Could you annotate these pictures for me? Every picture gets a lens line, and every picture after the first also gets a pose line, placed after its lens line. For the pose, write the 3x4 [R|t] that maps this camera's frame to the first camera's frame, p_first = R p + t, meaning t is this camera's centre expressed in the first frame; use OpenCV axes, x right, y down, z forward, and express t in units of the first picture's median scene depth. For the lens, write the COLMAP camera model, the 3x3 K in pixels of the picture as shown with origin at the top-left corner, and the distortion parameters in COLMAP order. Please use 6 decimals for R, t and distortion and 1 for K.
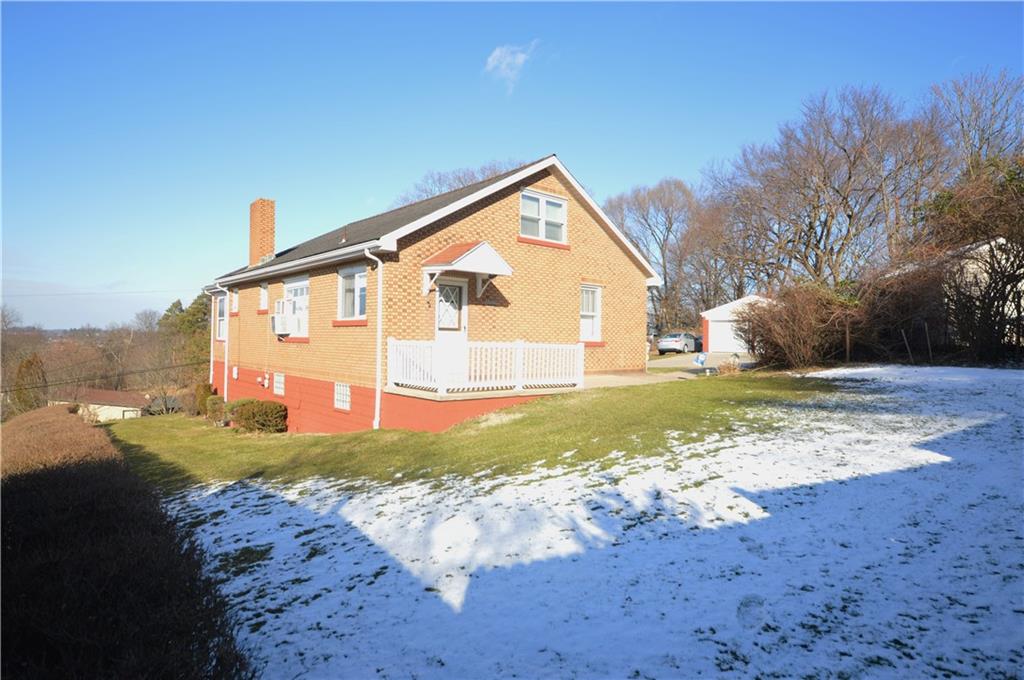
lens RADIAL K [[553.8, 0, 510.9], [0, 553.8, 339.3], [0, 0, 1]] dist [0.027010, -0.034137]
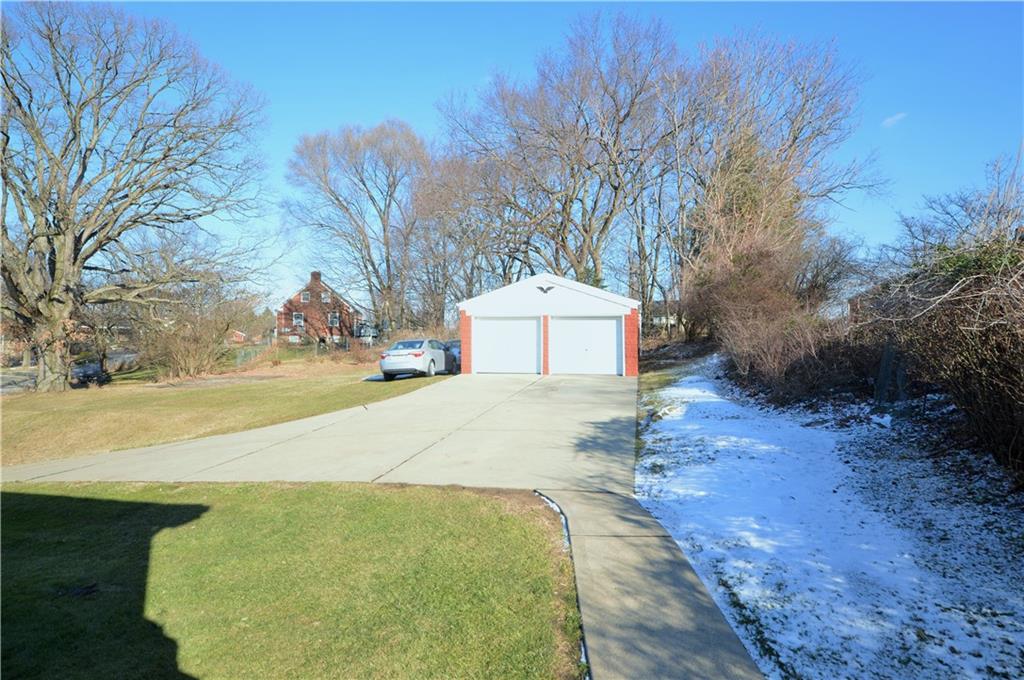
lens RADIAL K [[553.8, 0, 511.2], [0, 553.8, 339.6], [0, 0, 1]] dist [0.027010, -0.034137]
pose [[0.878509, -0.006368, 0.477683, 0.073706], [0.004512, 0.999977, 0.005032, -0.008206], [-0.477705, -0.002265, 0.878518, 0.289694]]
